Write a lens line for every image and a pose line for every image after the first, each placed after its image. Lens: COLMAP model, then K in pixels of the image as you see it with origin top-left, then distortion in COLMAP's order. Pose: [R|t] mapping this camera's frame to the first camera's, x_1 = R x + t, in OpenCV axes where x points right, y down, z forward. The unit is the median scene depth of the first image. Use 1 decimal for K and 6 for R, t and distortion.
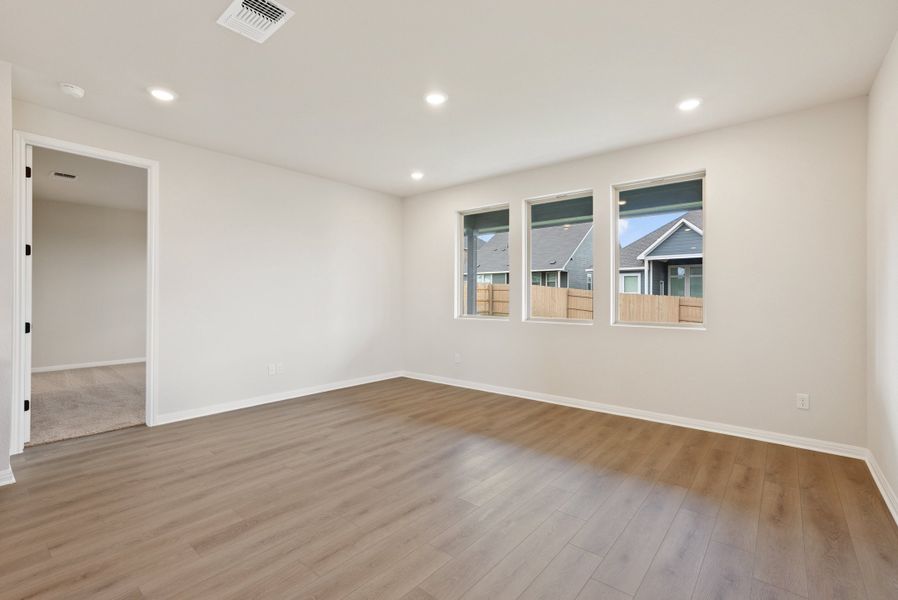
lens RADIAL K [[408.6, 0, 449.0], [0, 408.6, 300.0], [0, 0, 1]] dist [-0.034979, 0.029056]
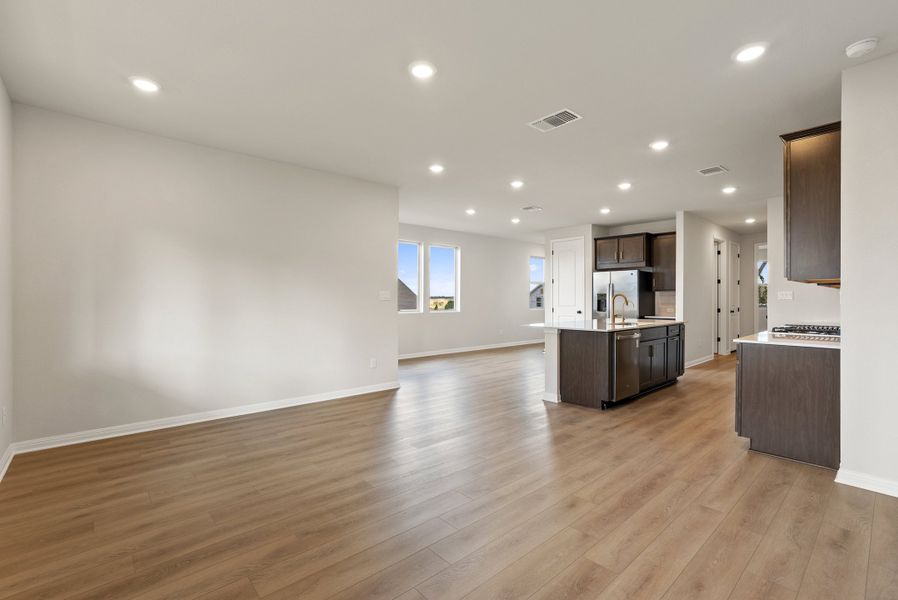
lens RADIAL K [[408.6, 0, 449.0], [0, 408.6, 300.0], [0, 0, 1]] dist [-0.034979, 0.029056]
pose [[-0.989477, -0.002840, 0.144665, -0.173302], [-0.001879, 0.999975, 0.006780, -0.007133], [-0.144681, 0.006437, -0.989457, 1.454249]]
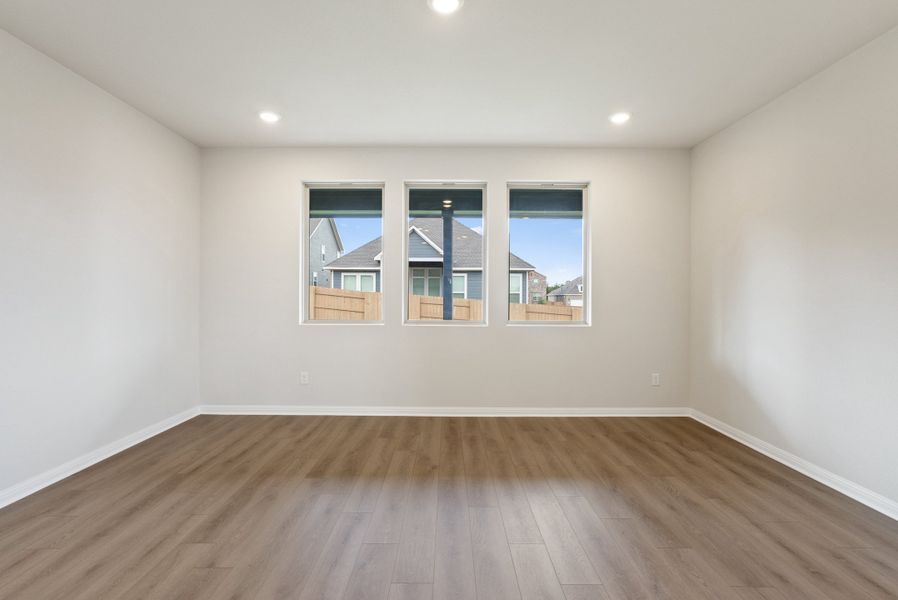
lens RADIAL K [[408.6, 0, 449.0], [0, 408.6, 300.0], [0, 0, 1]] dist [-0.034979, 0.029056]
pose [[0.769311, -0.005146, 0.638854, -0.360546], [0.002575, 0.999984, 0.004953, -0.004494], [-0.638870, -0.002165, 0.769312, 0.369981]]
